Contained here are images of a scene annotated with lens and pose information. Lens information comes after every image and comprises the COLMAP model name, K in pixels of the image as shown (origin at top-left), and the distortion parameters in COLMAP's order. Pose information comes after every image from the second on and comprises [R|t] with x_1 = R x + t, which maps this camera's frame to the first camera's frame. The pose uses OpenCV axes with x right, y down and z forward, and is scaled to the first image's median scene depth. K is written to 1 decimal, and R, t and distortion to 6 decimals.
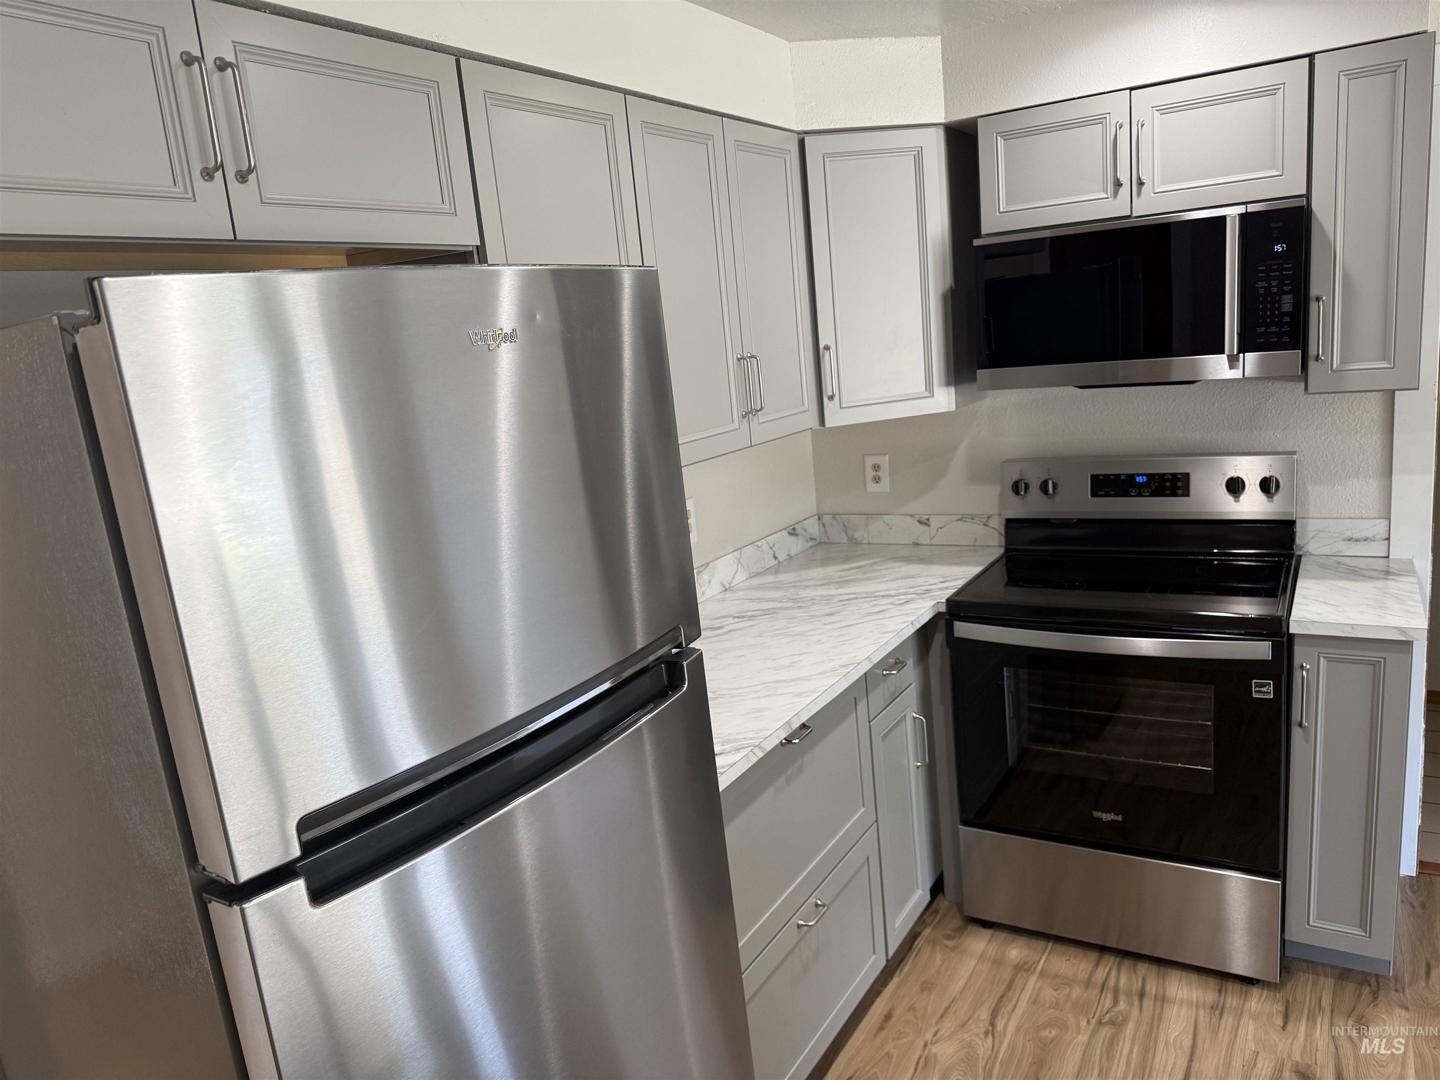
lens RADIAL K [[1027.0, 0, 714.7], [0, 1027.0, 543.9], [0, 0, 1]] dist [0.014164, -0.002305]
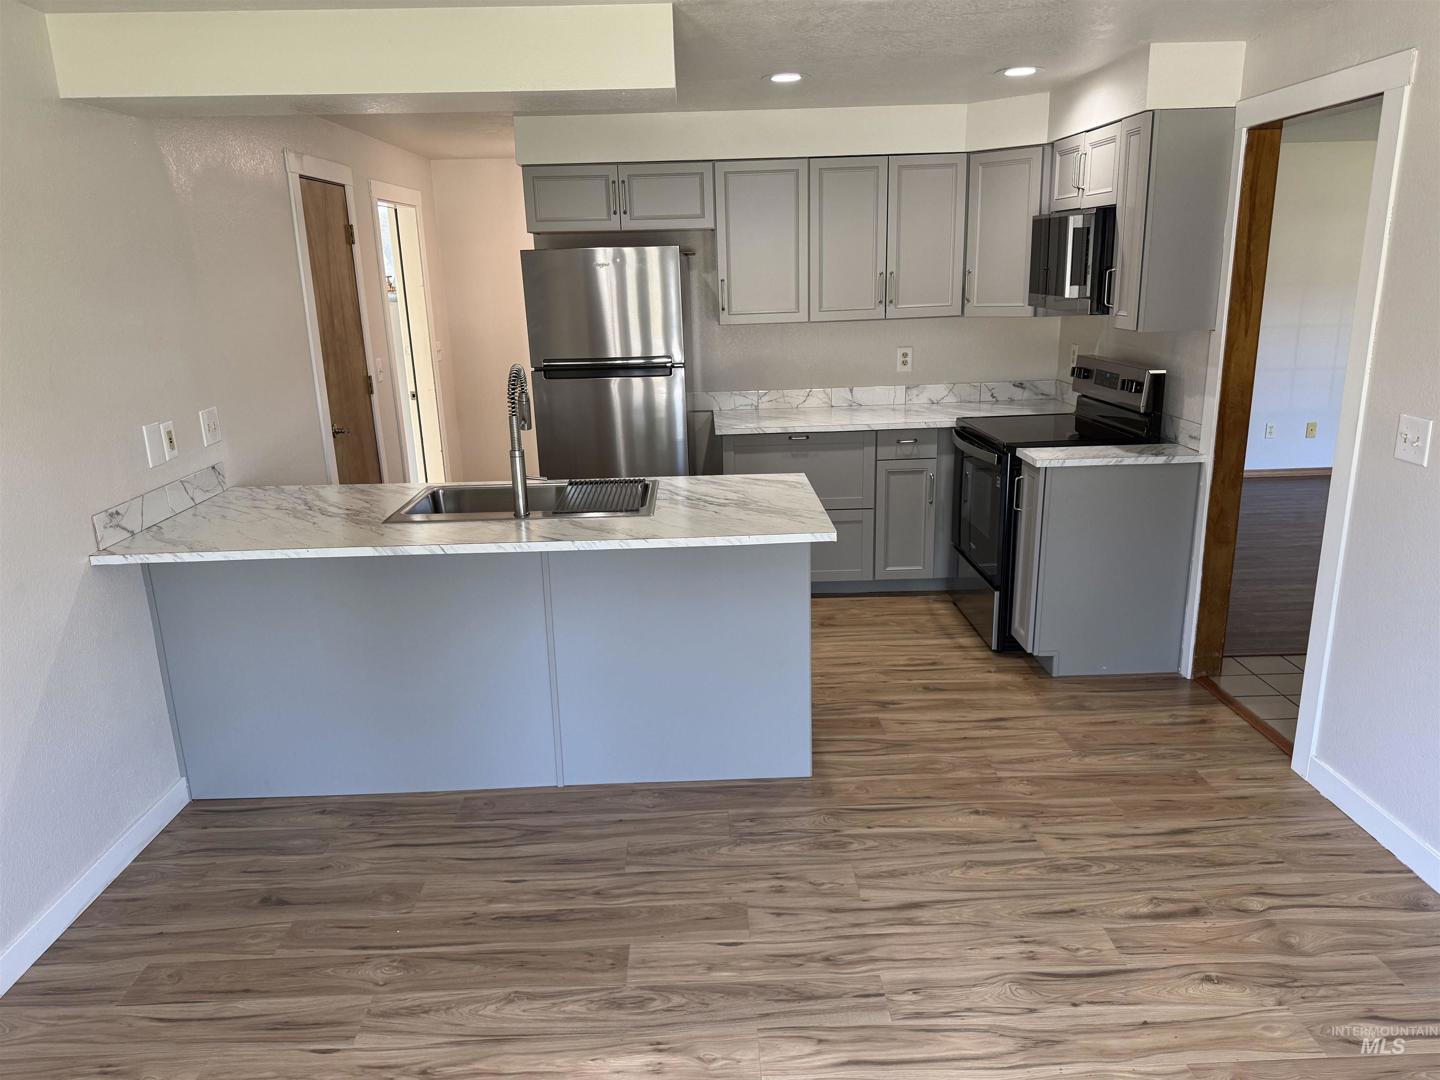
lens RADIAL K [[1027.0, 0, 729.4], [0, 1027.0, 543.8], [0, 0, 1]] dist [0.014164, -0.002305]
pose [[0.541789, 0.294740, -0.787142, 1.613693], [-0.193516, 0.955083, 0.224428, -0.067177], [0.817934, 0.030732, 0.574490, -0.413263]]
